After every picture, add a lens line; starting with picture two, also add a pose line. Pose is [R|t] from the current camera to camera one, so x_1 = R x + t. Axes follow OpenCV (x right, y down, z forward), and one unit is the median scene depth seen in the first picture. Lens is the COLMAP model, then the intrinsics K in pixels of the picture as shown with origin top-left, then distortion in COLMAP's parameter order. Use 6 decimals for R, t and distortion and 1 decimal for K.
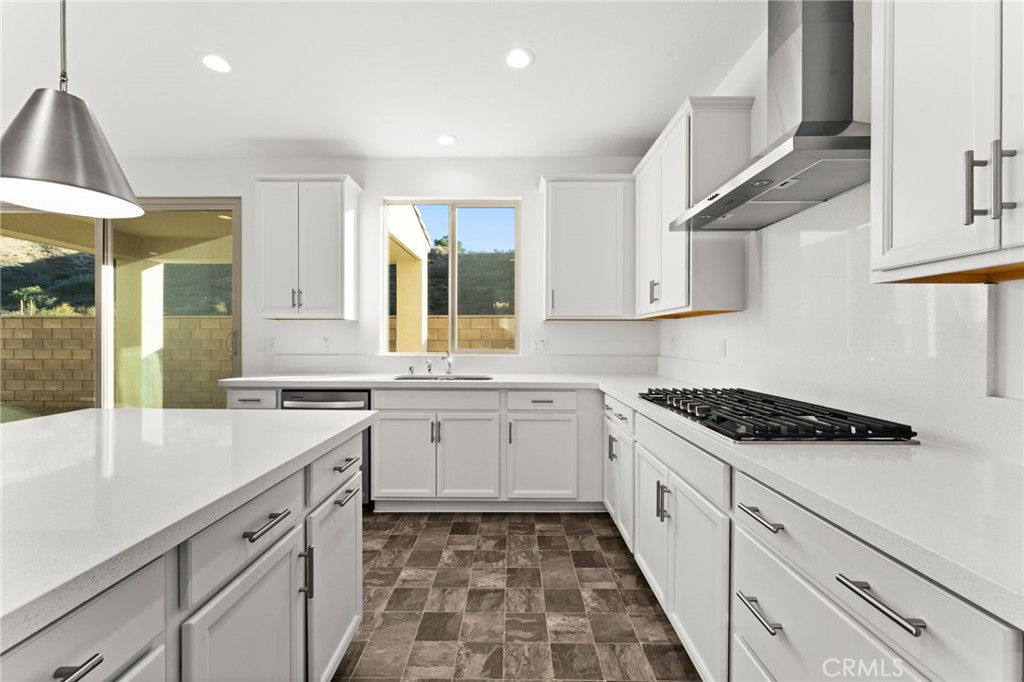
lens RADIAL K [[410.3, 0, 510.2], [0, 410.3, 338.5], [0, 0, 1]] dist [0.001590, -0.000008]
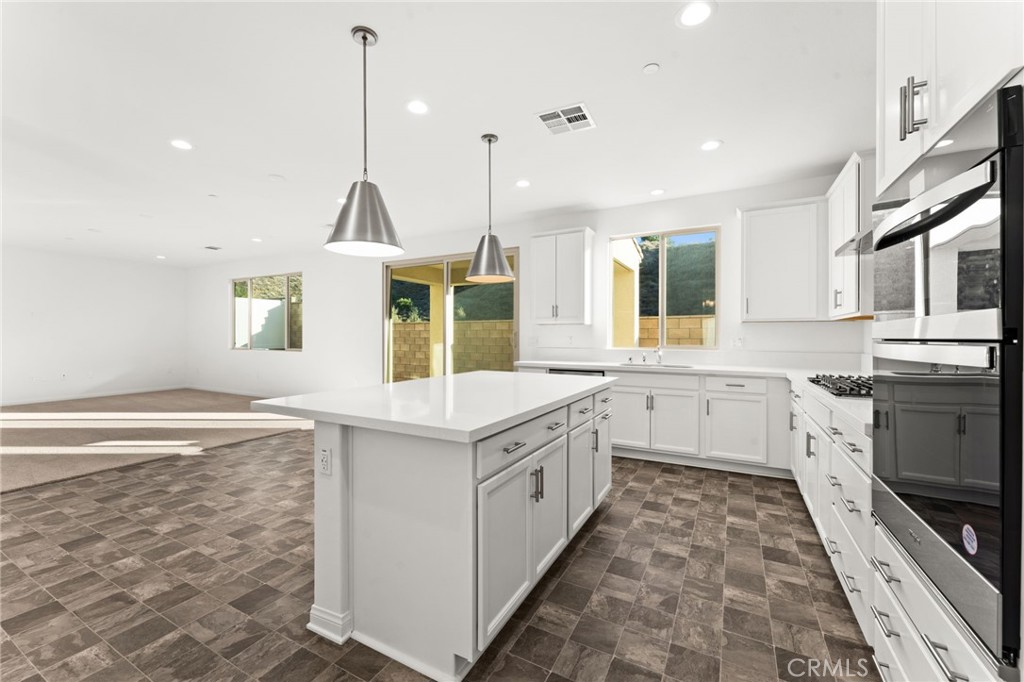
lens RADIAL K [[410.3, 0, 510.2], [0, 410.3, 338.5], [0, 0, 1]] dist [0.001590, -0.000008]
pose [[0.881518, 0.000817, -0.472151, 0.067512], [0.001299, 0.999991, 0.004157, -0.002009], [0.472150, -0.004278, 0.881508, -0.513894]]
